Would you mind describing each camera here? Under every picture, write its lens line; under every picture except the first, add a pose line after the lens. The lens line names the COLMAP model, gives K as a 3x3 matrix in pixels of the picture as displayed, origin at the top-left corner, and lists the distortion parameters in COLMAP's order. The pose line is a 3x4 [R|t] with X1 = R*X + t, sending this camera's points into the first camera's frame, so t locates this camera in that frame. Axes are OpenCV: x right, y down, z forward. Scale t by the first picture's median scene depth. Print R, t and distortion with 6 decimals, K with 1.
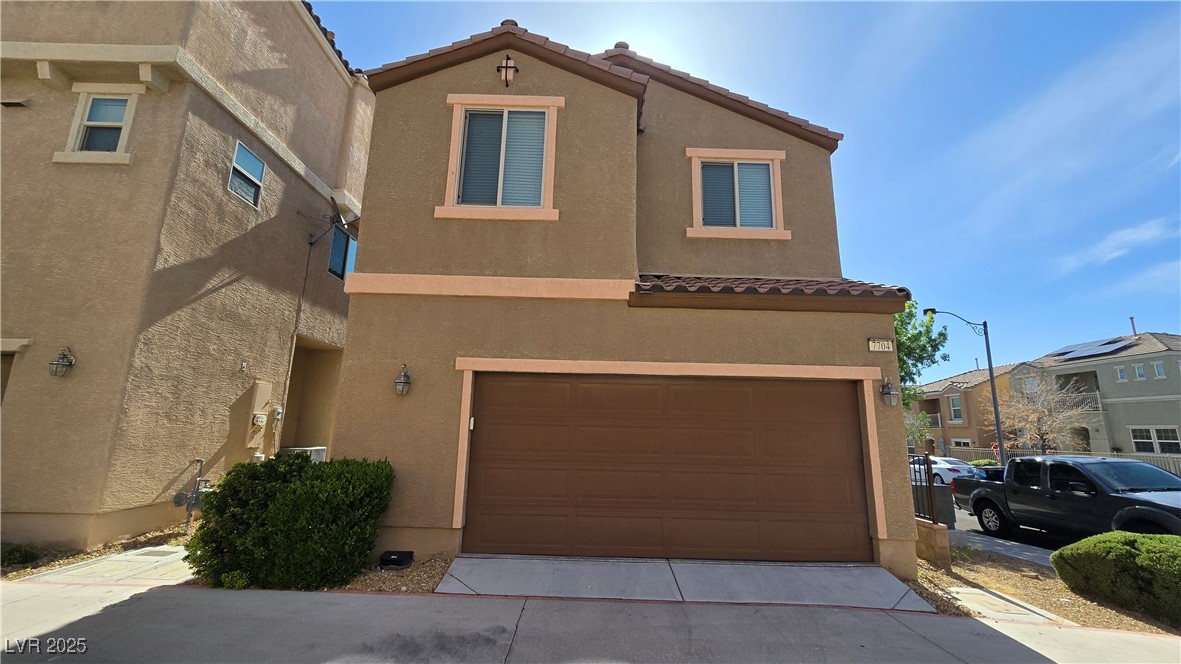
lens RADIAL K [[479.9, 0, 590.5], [0, 479.9, 332.0], [0, 0, 1]] dist [0.000735, -0.000461]
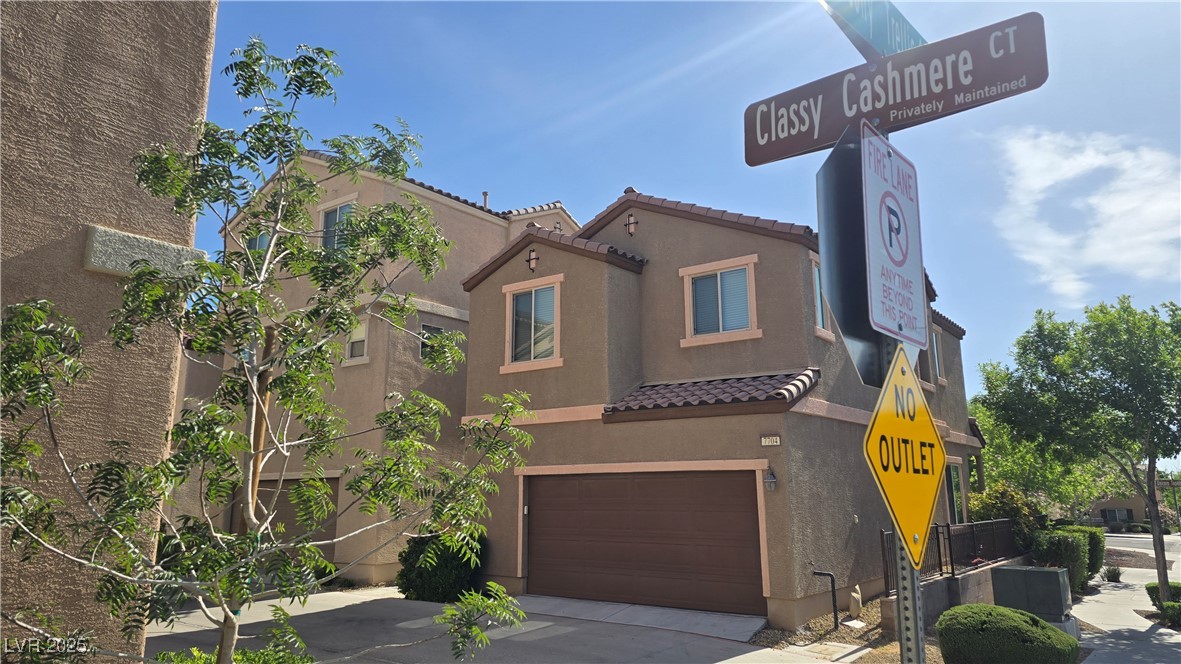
lens RADIAL K [[804.5, 0, 599.8], [0, 804.5, 318.3], [0, 0, 1]] dist [0.097902, -0.101260]
pose [[0.796286, -0.155609, -0.584564, 1.445086], [0.143670, 0.987347, -0.067124, -0.194147], [0.587612, -0.030534, 0.808566, -0.877039]]
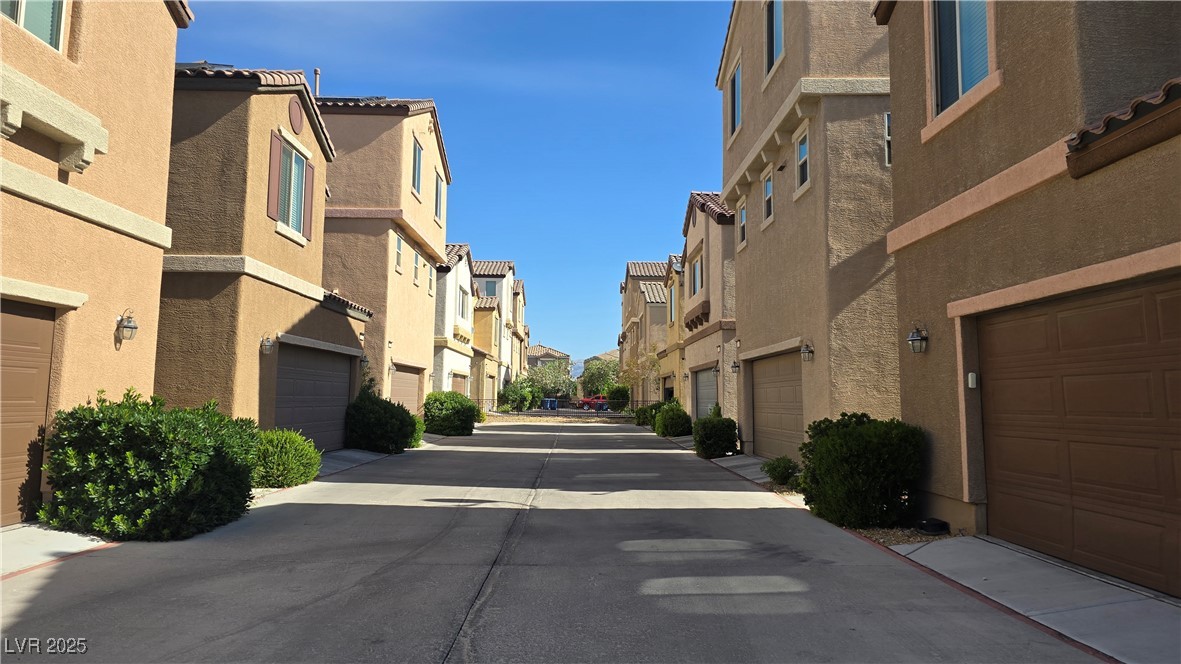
lens RADIAL K [[804.5, 0, 599.8], [0, 804.5, 318.3], [0, 0, 1]] dist [0.097902, -0.101260]
pose [[0.022983, -0.127760, -0.991539, 1.039482], [0.190599, 0.974169, -0.121104, 0.125931], [0.981399, -0.186203, 0.046740, 0.312564]]
